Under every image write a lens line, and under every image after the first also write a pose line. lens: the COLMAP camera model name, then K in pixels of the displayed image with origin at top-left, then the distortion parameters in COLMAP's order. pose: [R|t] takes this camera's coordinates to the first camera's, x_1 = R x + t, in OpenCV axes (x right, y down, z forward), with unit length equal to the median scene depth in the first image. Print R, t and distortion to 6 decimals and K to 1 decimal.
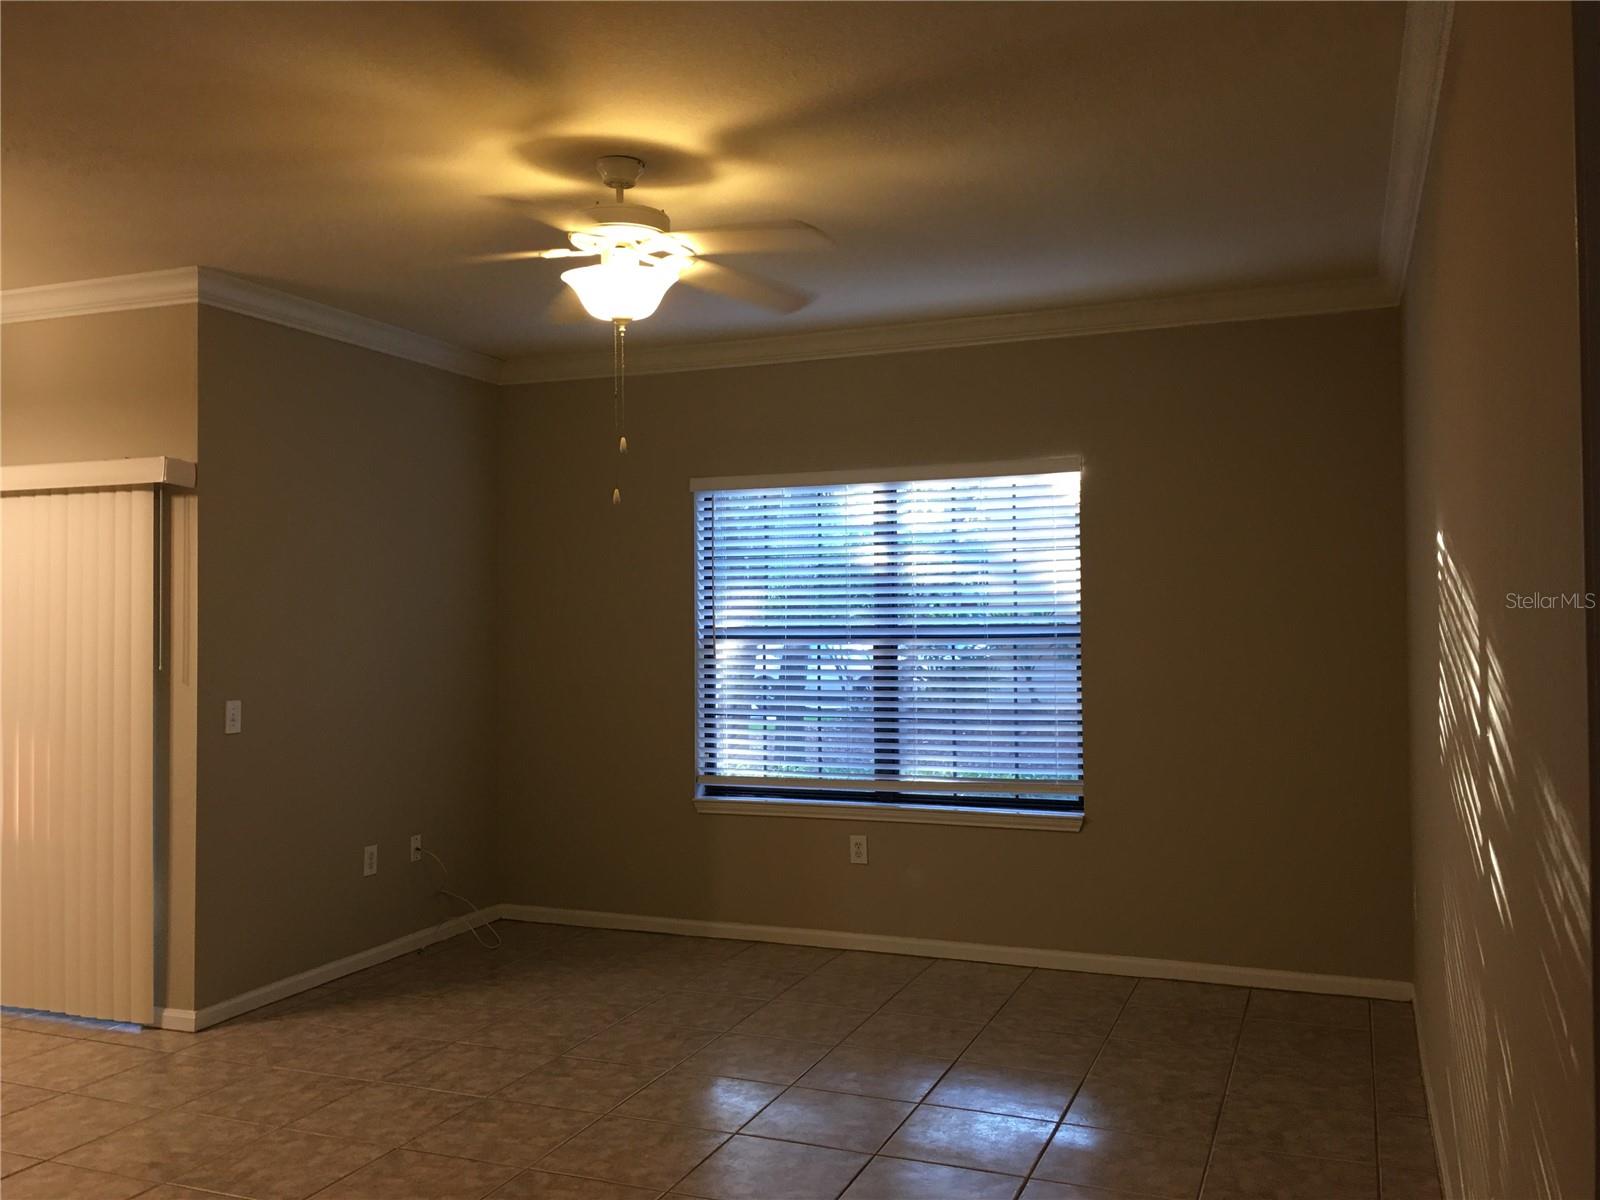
lens RADIAL K [[1360.4, 0, 787.5], [0, 1360.4, 586.8], [0, 0, 1]] dist [0.076018, -0.093307]
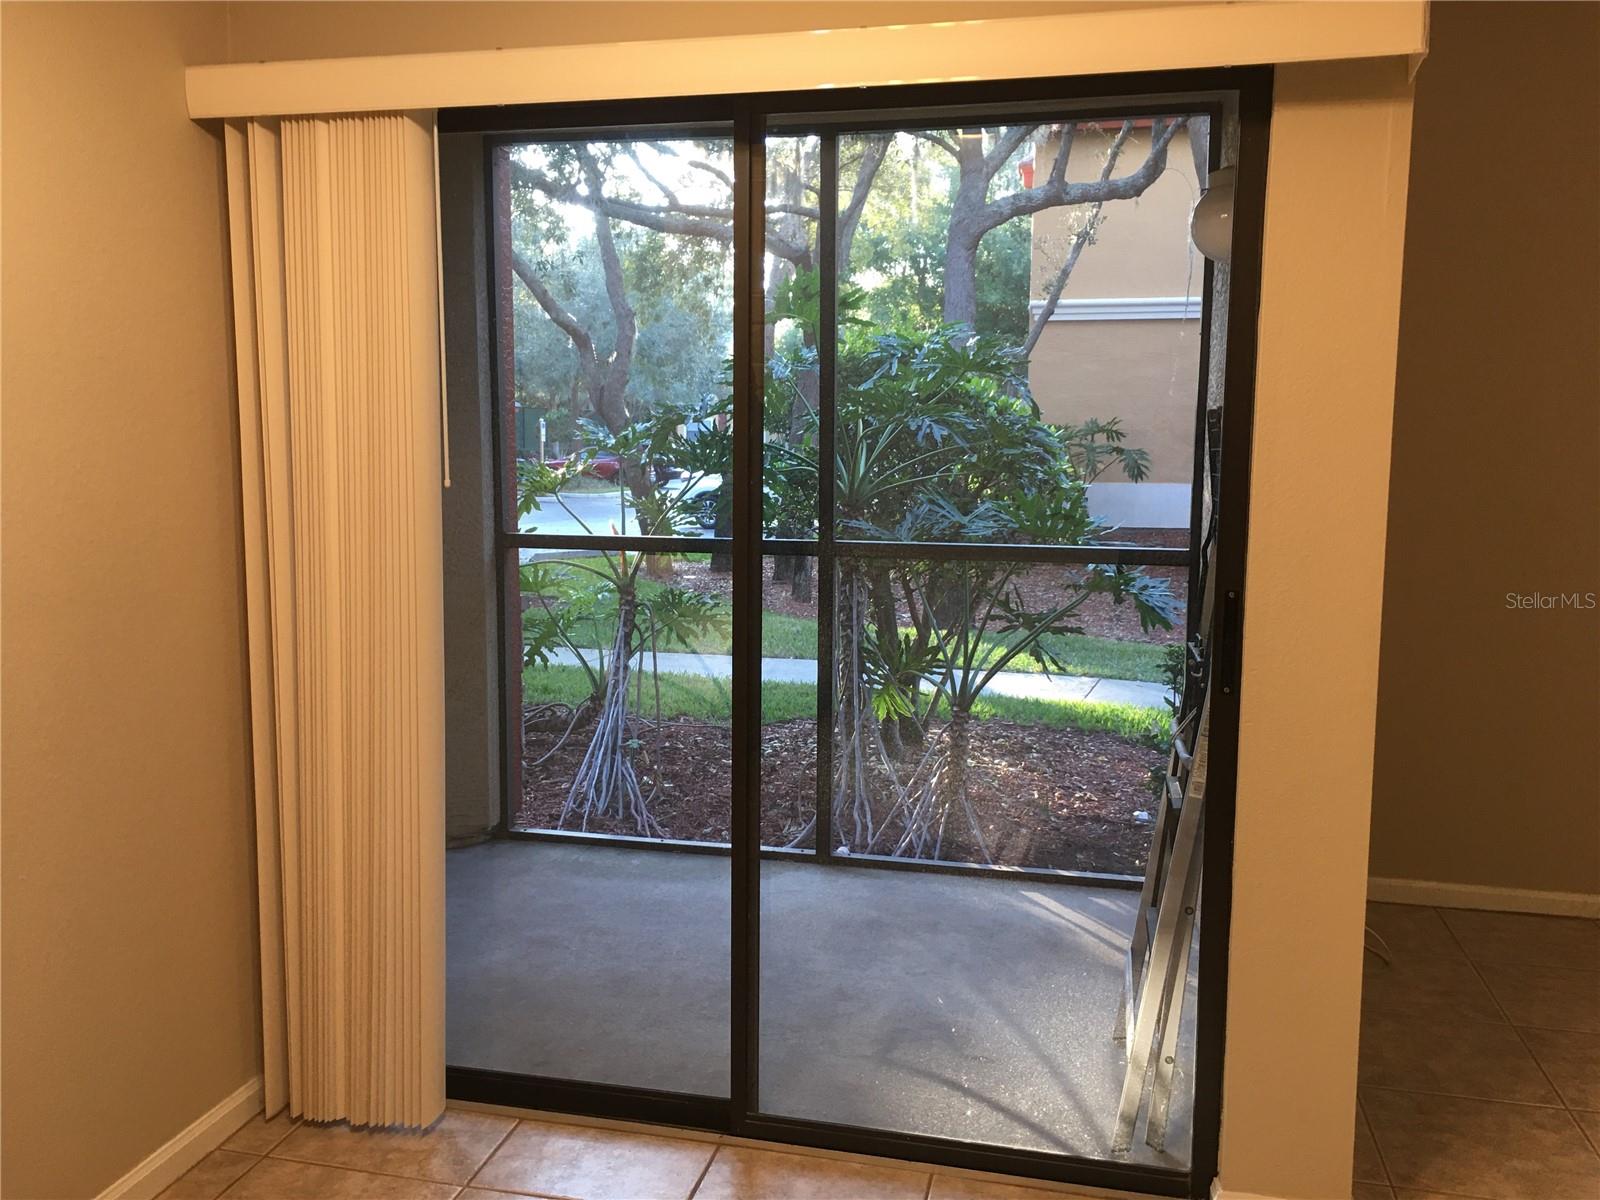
lens RADIAL K [[1360.4, 0, 783.6], [0, 1360.4, 597.7], [0, 0, 1]] dist [0.076018, -0.093307]
pose [[0.988325, -0.005901, 0.152244, -0.677103], [-0.016028, 0.989678, 0.142413, 0.029236], [-0.151513, -0.143190, 0.978029, 0.567356]]
